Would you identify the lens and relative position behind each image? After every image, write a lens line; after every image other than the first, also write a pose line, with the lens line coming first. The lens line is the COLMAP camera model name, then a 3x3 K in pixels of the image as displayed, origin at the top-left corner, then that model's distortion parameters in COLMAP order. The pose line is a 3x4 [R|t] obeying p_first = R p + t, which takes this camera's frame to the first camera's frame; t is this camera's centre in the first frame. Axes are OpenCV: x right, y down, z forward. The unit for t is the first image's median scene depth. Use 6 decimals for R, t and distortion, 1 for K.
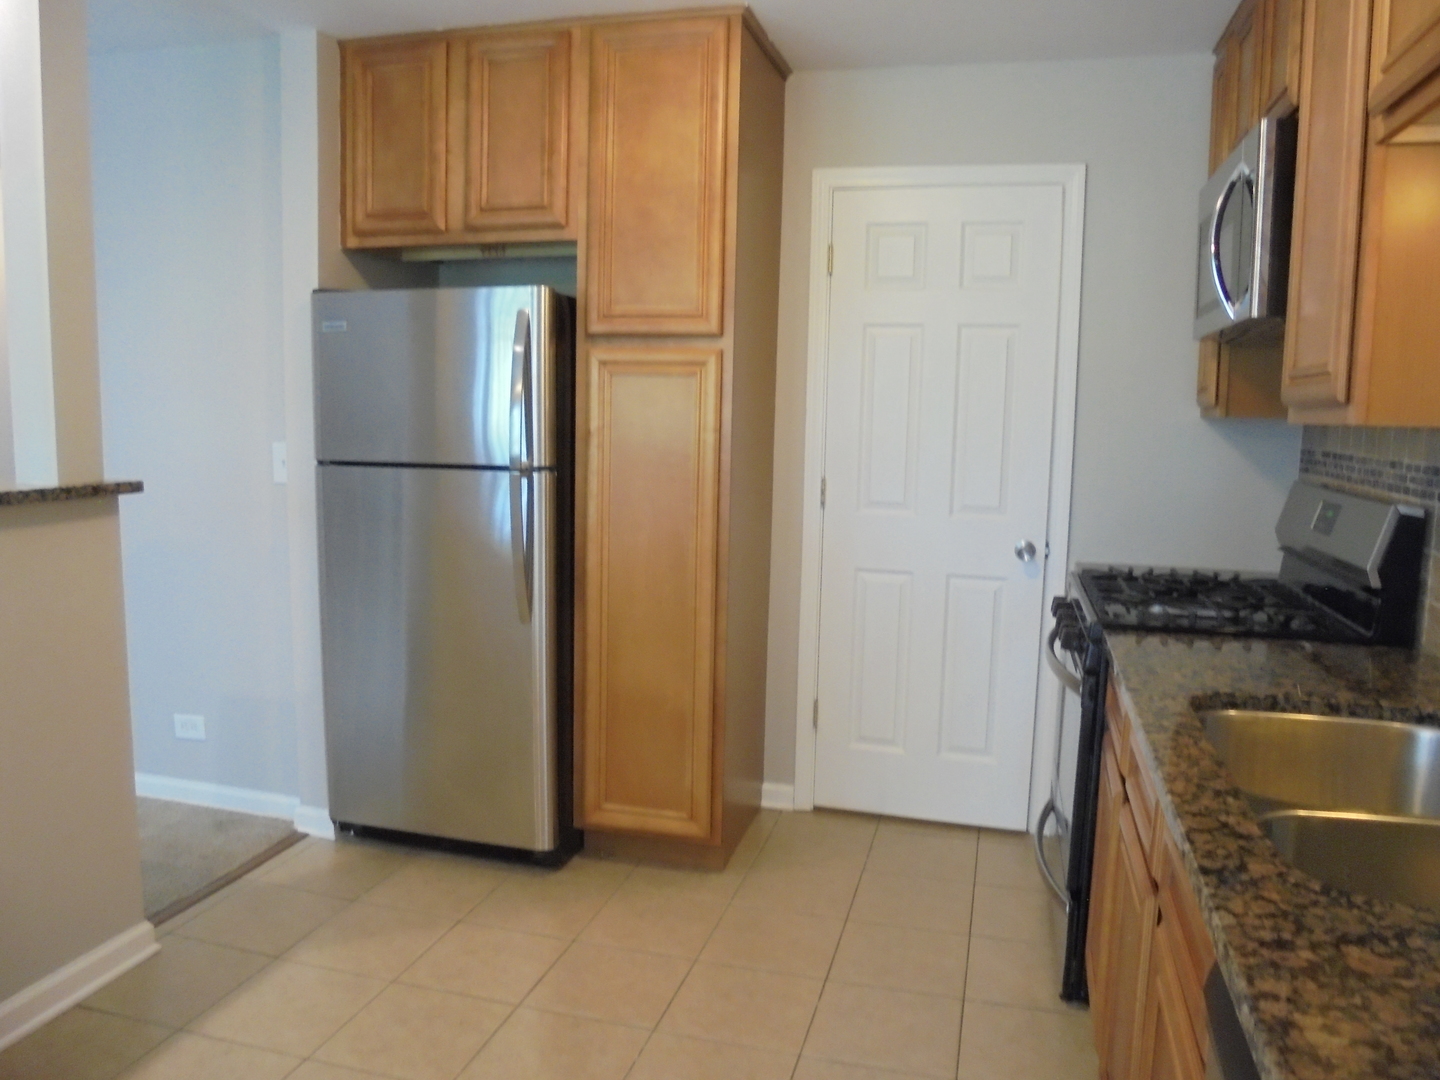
lens RADIAL K [[1083.2, 0, 717.2], [0, 1083.2, 536.3], [0, 0, 1]] dist [-0.123112, 0.098385]
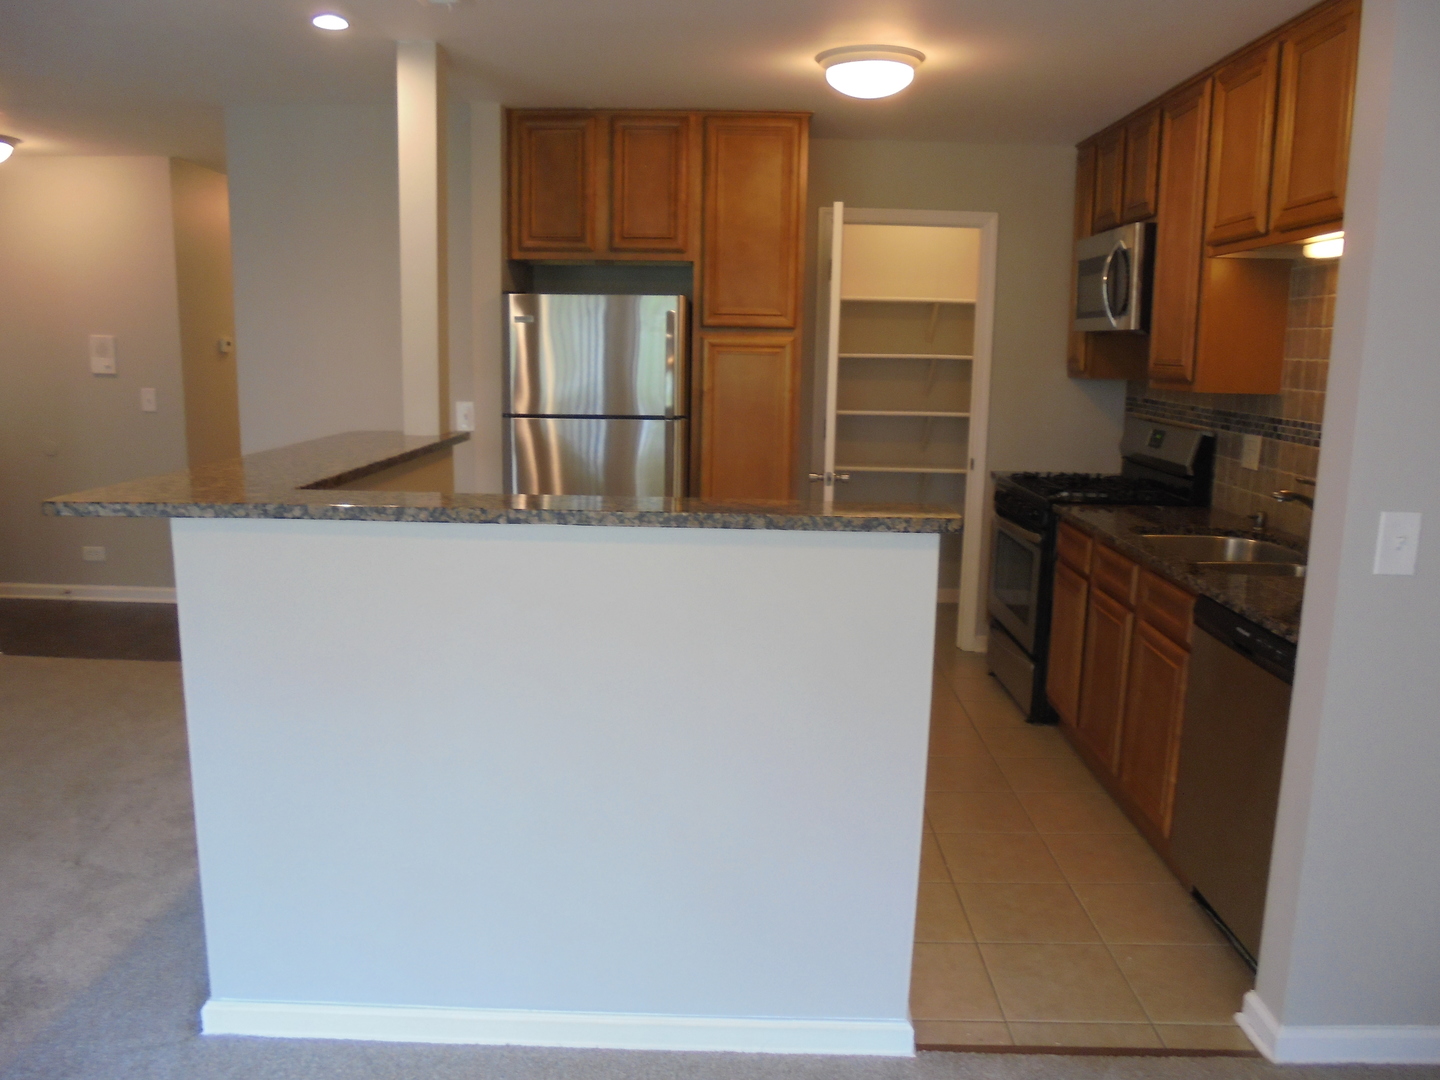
lens RADIAL K [[1083.2, 0, 718.3], [0, 1083.2, 536.6], [0, 0, 1]] dist [-0.123112, 0.098385]
pose [[0.970481, -0.045067, 0.236930, -0.465350], [0.030807, 0.997503, 0.063546, 0.008575], [-0.239202, -0.054371, 0.969446, -0.463007]]
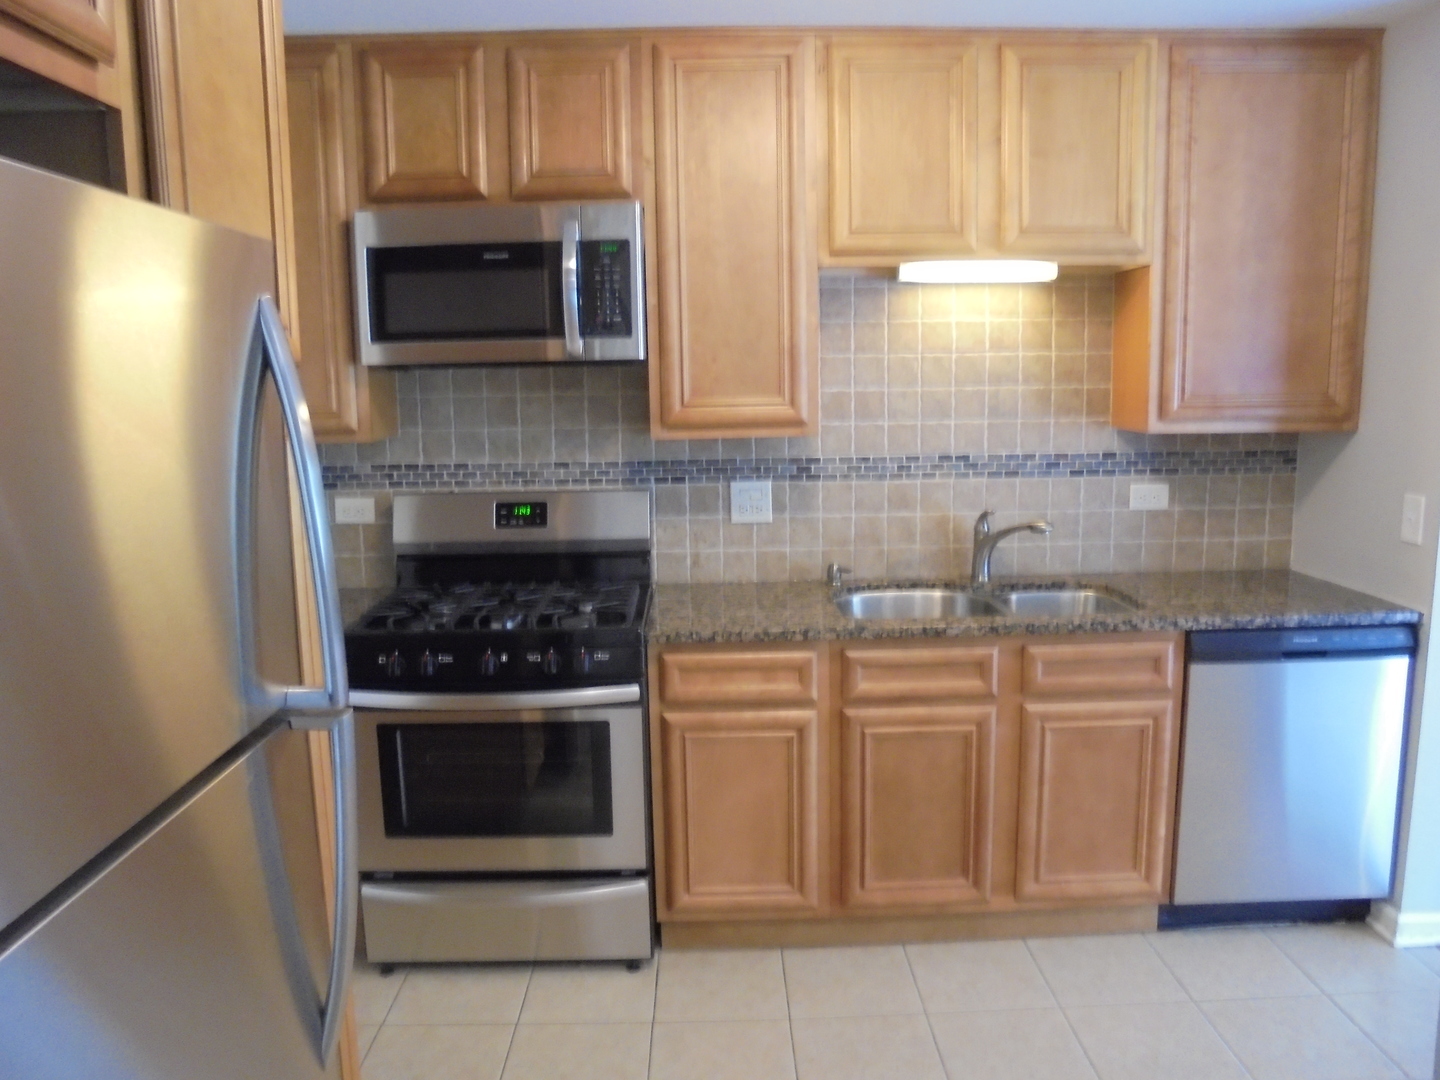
lens RADIAL K [[1083.2, 0, 713.1], [0, 1083.2, 527.8], [0, 0, 1]] dist [-0.123112, 0.098385]
pose [[-0.271493, -0.146765, 0.951184, -0.564138], [0.128935, 0.973850, 0.187063, -0.174256], [-0.953765, 0.173427, -0.245470, 0.917498]]
